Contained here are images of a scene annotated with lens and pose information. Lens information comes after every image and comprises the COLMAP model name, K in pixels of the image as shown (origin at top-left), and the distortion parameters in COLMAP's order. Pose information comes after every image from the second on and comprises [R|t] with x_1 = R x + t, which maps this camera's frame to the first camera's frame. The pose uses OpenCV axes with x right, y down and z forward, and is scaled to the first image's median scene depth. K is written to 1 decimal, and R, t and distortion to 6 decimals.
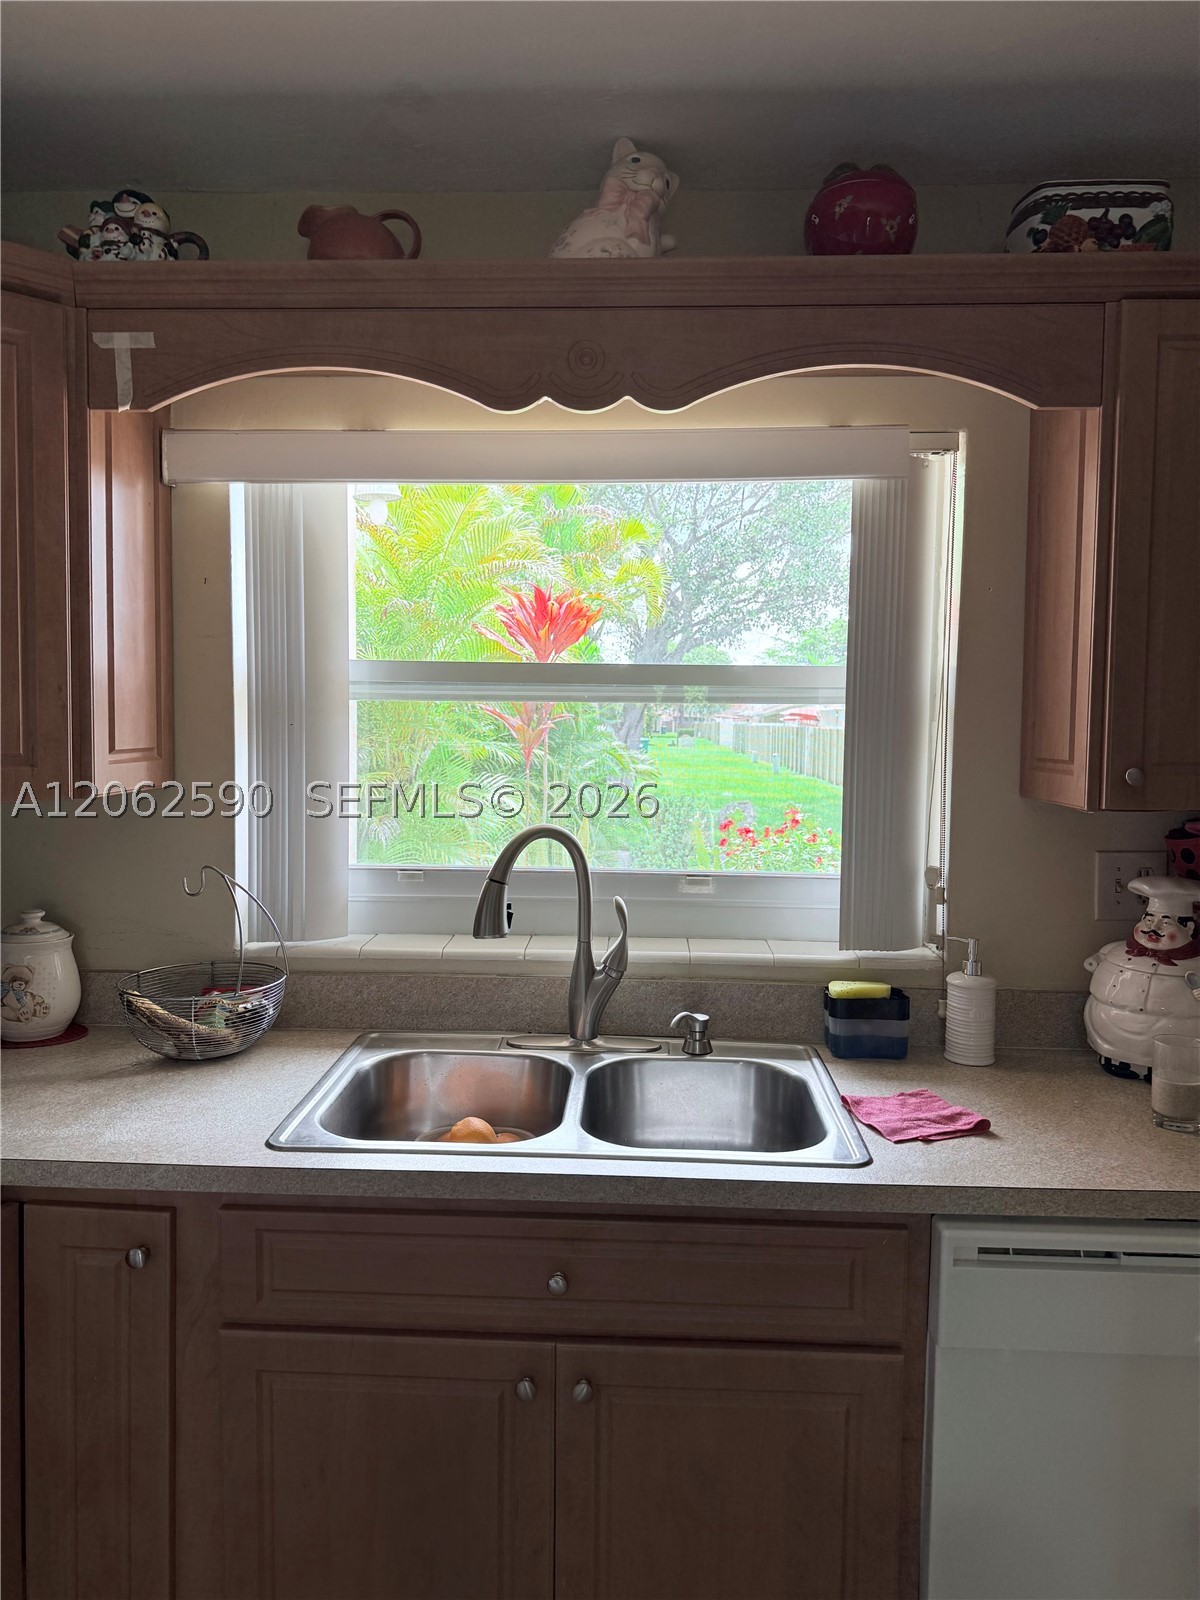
lens RADIAL K [[1144.3, 0, 597.0], [0, 1144.3, 788.5], [0, 0, 1]] dist [-0.000847, -0.001887]
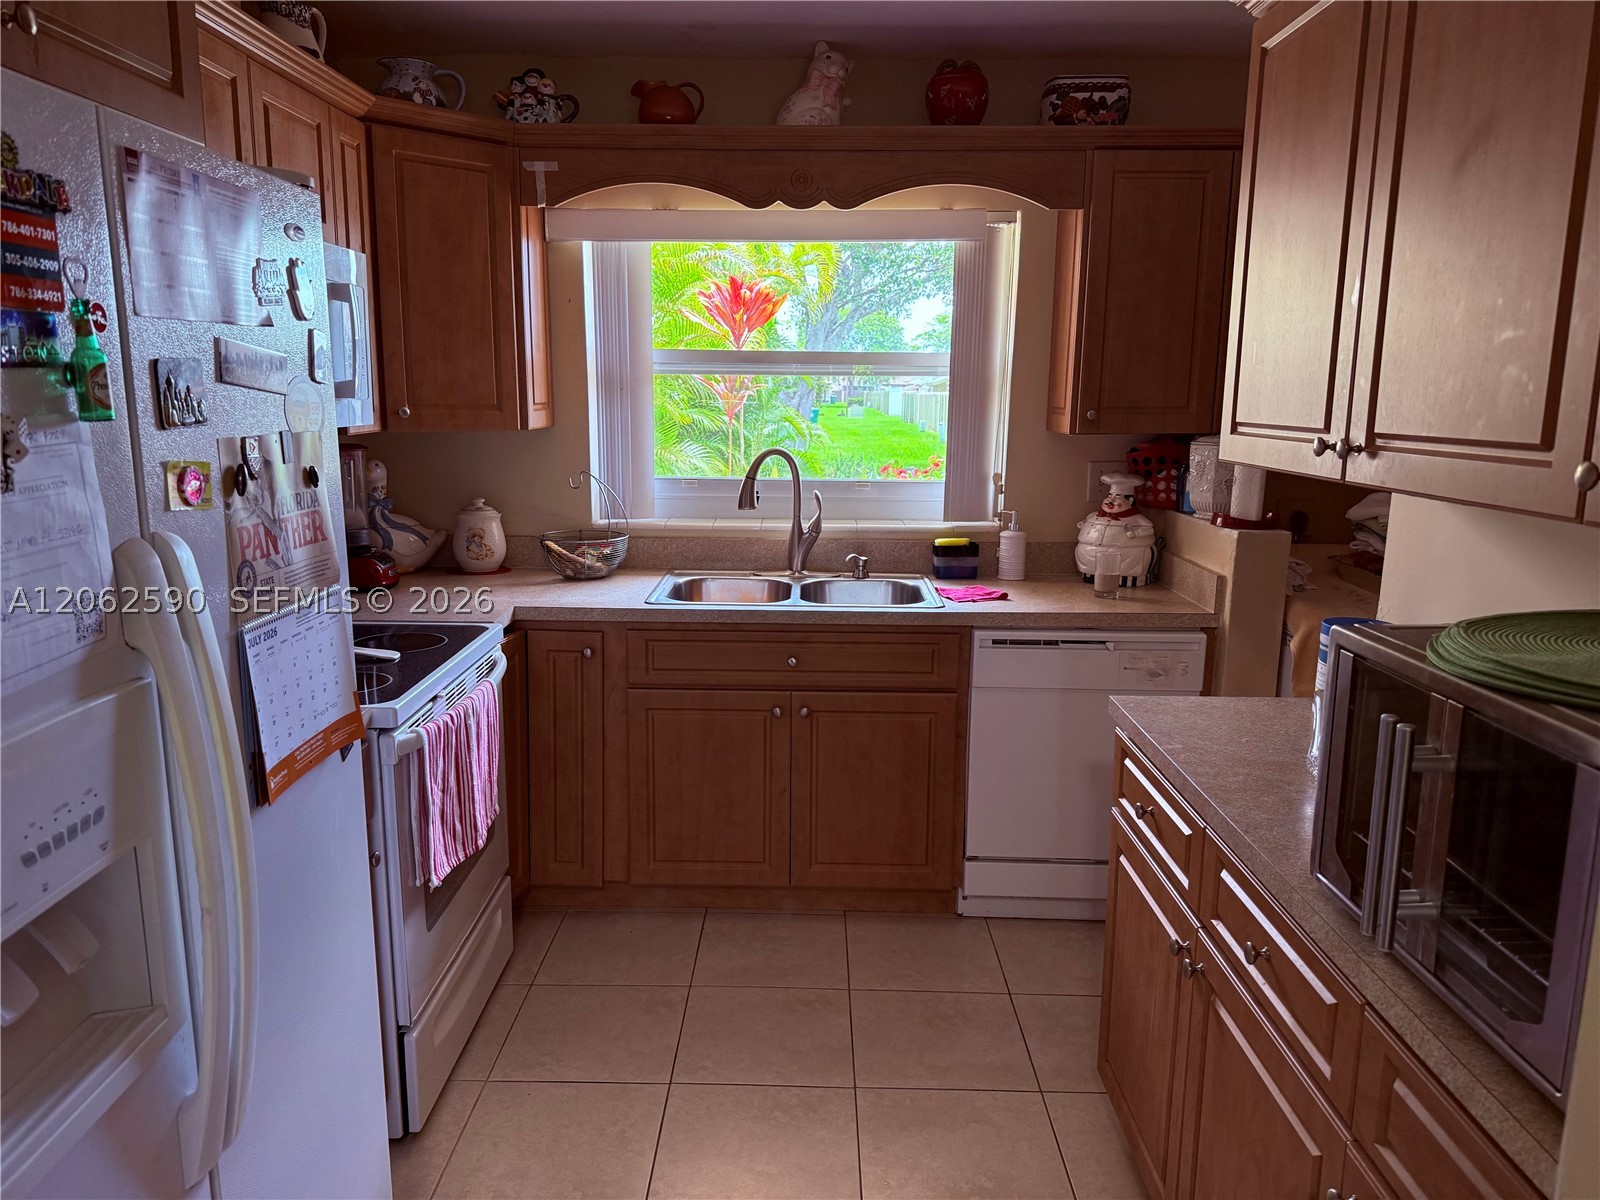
lens RADIAL K [[1136.1, 0, 800.0], [0, 1136.1, 600.0], [0, 0, 1]] dist [0.182187, -0.333520]
pose [[0.999533, -0.006303, 0.029901, -0.067455], [0.002646, 0.992675, 0.120782, 0.057126], [-0.030443, -0.120647, 0.992229, -0.851135]]
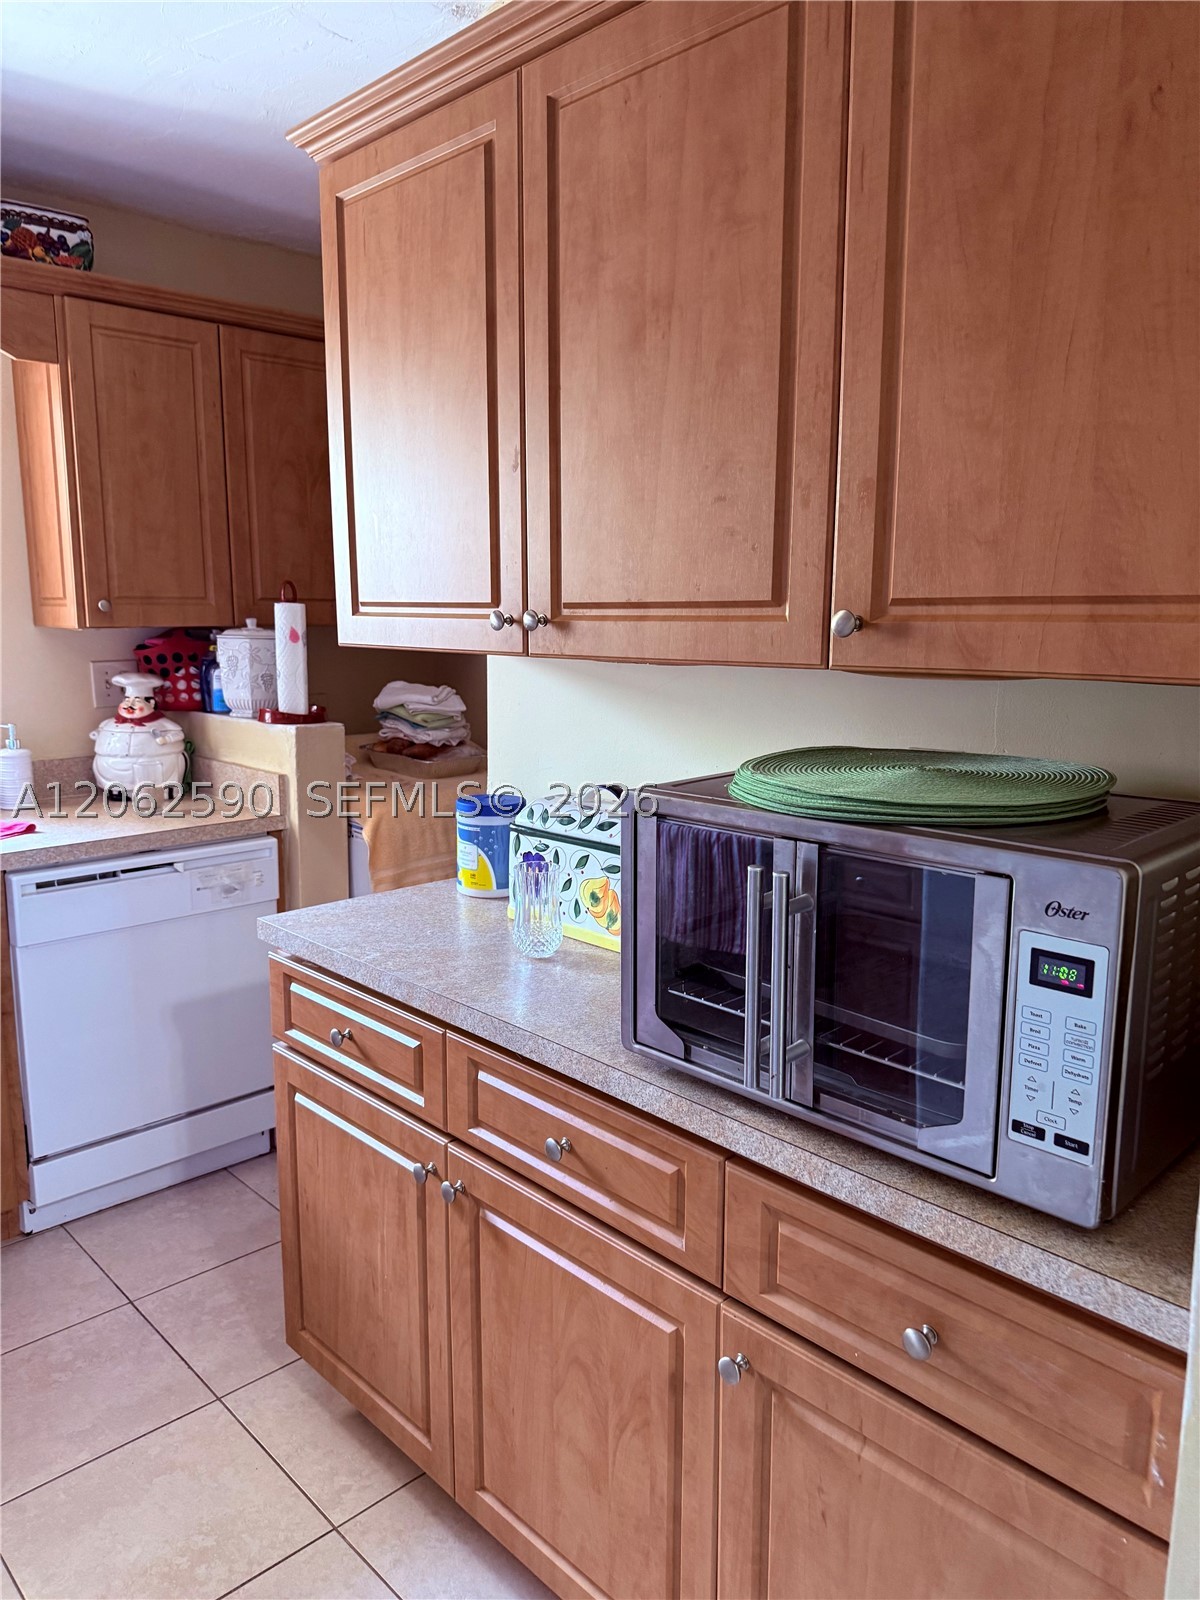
lens RADIAL K [[1146.6, 0, 587.1], [0, 1146.6, 798.4], [0, 0, 1]] dist [0.072747, -0.084475]
pose [[0.698022, -0.124430, 0.705182, -0.230667], [0.046793, 0.990608, 0.128475, 0.075251], [-0.714545, -0.056681, 0.697289, -0.608414]]
